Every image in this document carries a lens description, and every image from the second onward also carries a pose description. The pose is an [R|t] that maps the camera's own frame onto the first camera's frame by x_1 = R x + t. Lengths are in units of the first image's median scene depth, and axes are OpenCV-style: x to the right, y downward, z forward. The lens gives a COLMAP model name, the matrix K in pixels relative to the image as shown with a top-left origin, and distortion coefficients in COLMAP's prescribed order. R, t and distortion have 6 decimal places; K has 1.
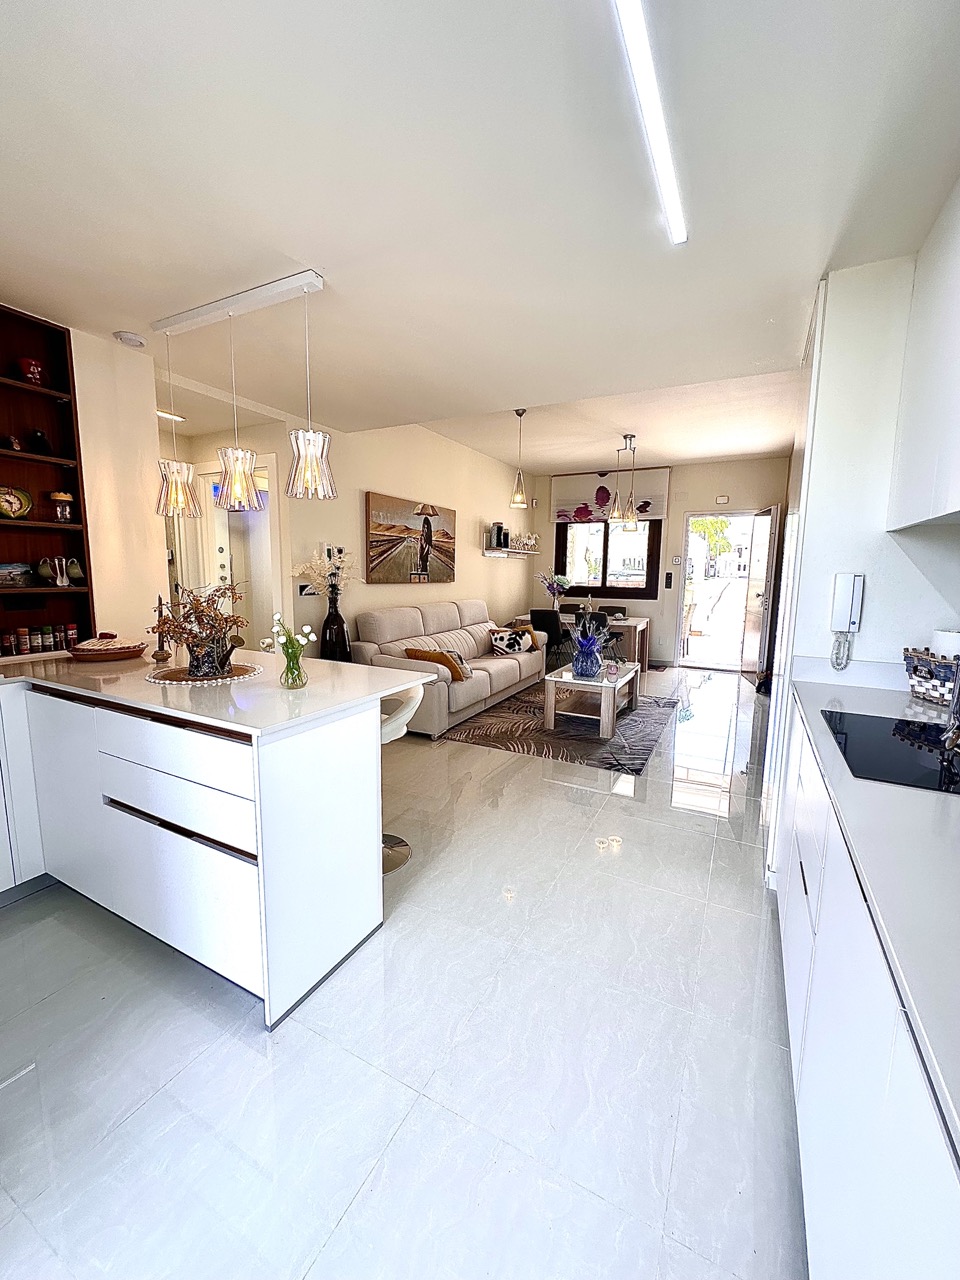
lens RADIAL K [[510.1, 0, 481.0], [0, 510.1, 639.3], [0, 0, 1]] dist [-0.000844, 0.000129]
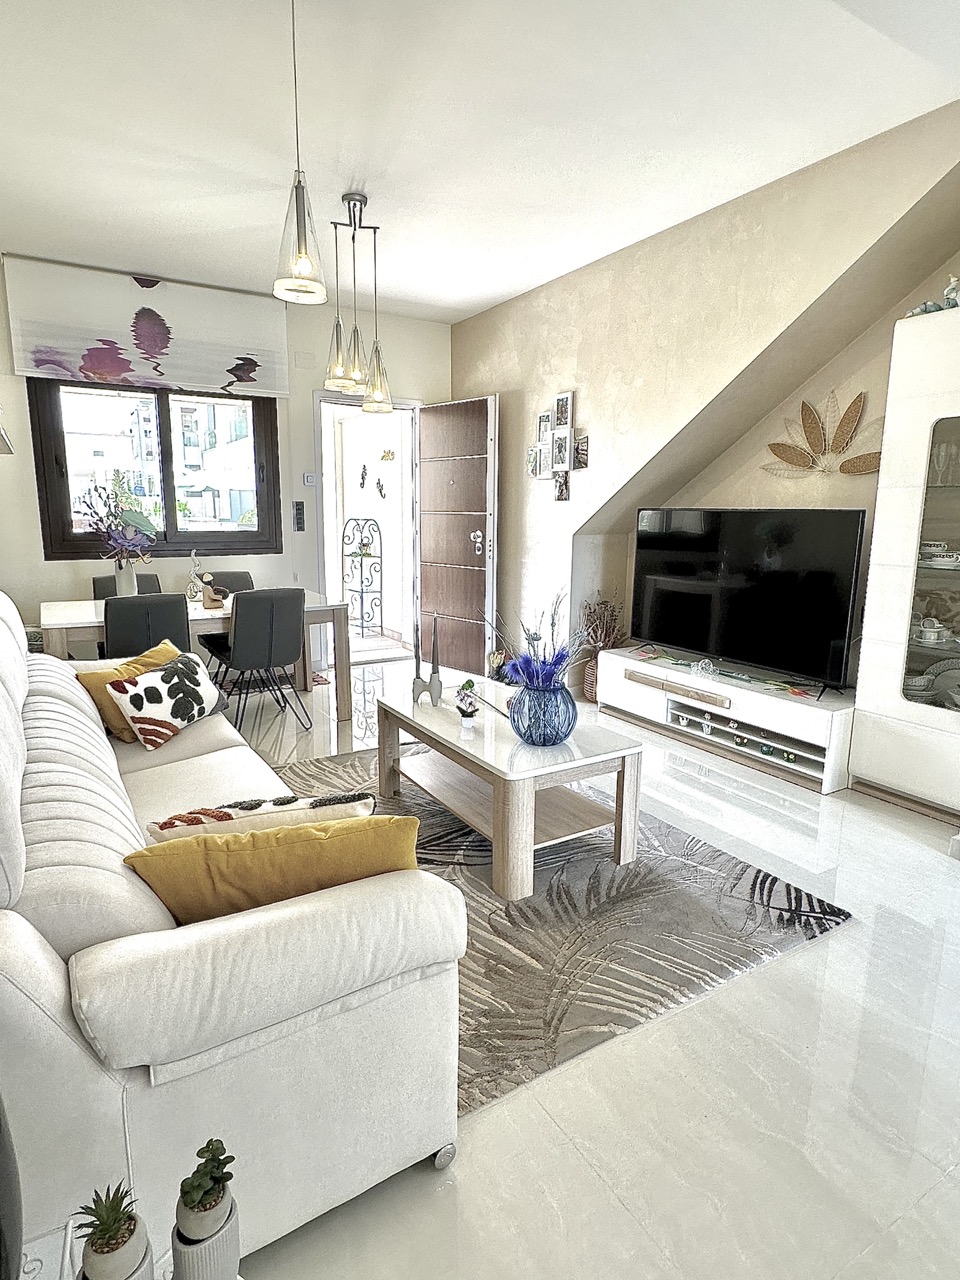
lens RADIAL K [[707.6, 0, 479.1], [0, 707.6, 637.6], [0, 0, 1]] dist [-0.002893, -0.000261]
pose [[0.517831, -0.162128, 0.839980, -0.264628], [0.114797, 0.986166, 0.119575, -0.078837], [-0.847746, 0.034507, 0.529279, 0.625462]]
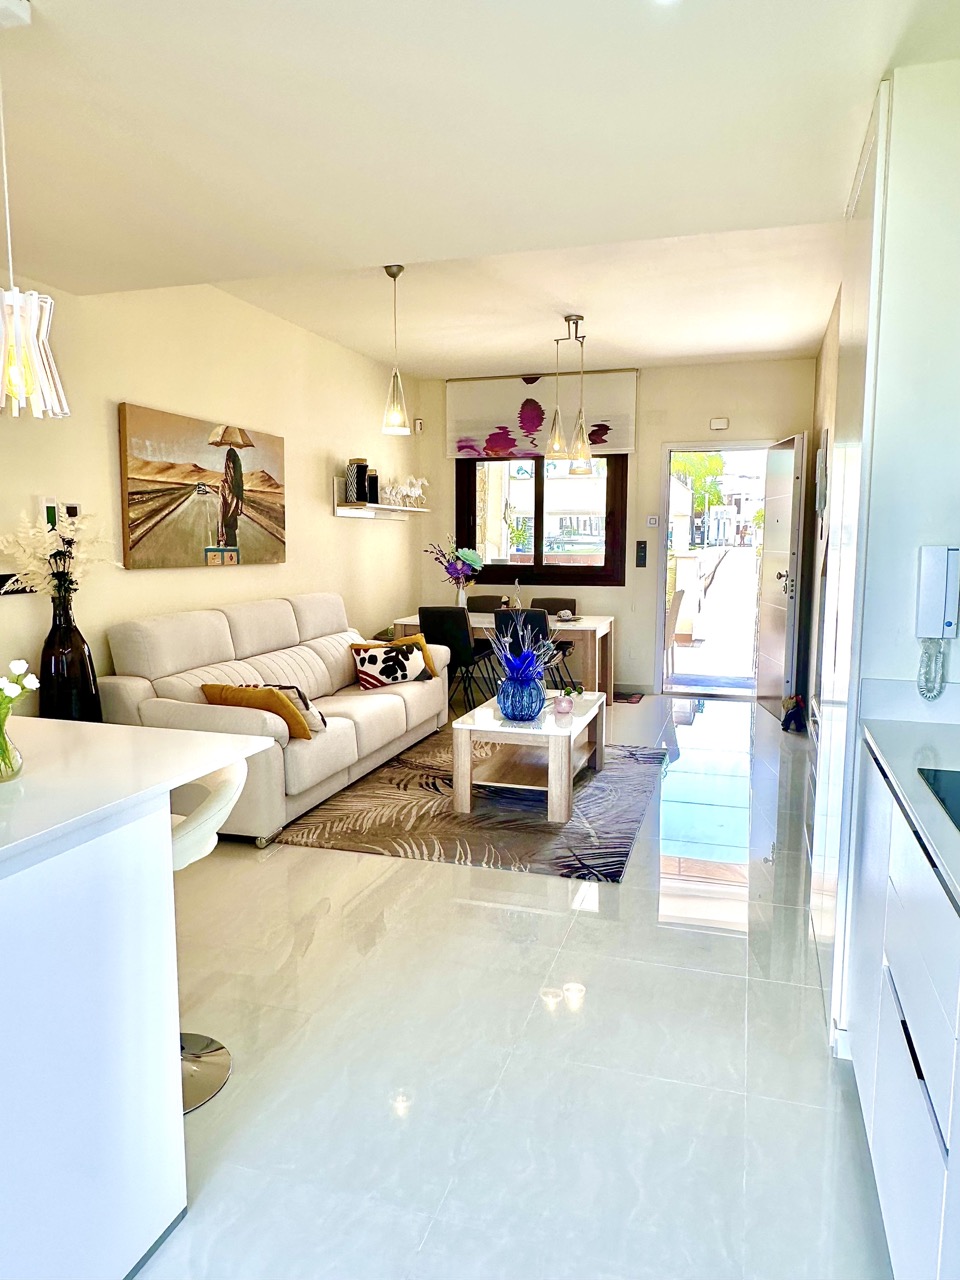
lens RADIAL K [[864.1, 0, 477.7], [0, 864.1, 644.0], [0, 0, 1]] dist [-0.002016, -0.000380]
pose [[0.984703, -0.032763, 0.171135, -0.010173], [0.034805, 0.999354, -0.008947, -0.006566], [-0.170731, 0.014767, 0.985207, 0.017108]]
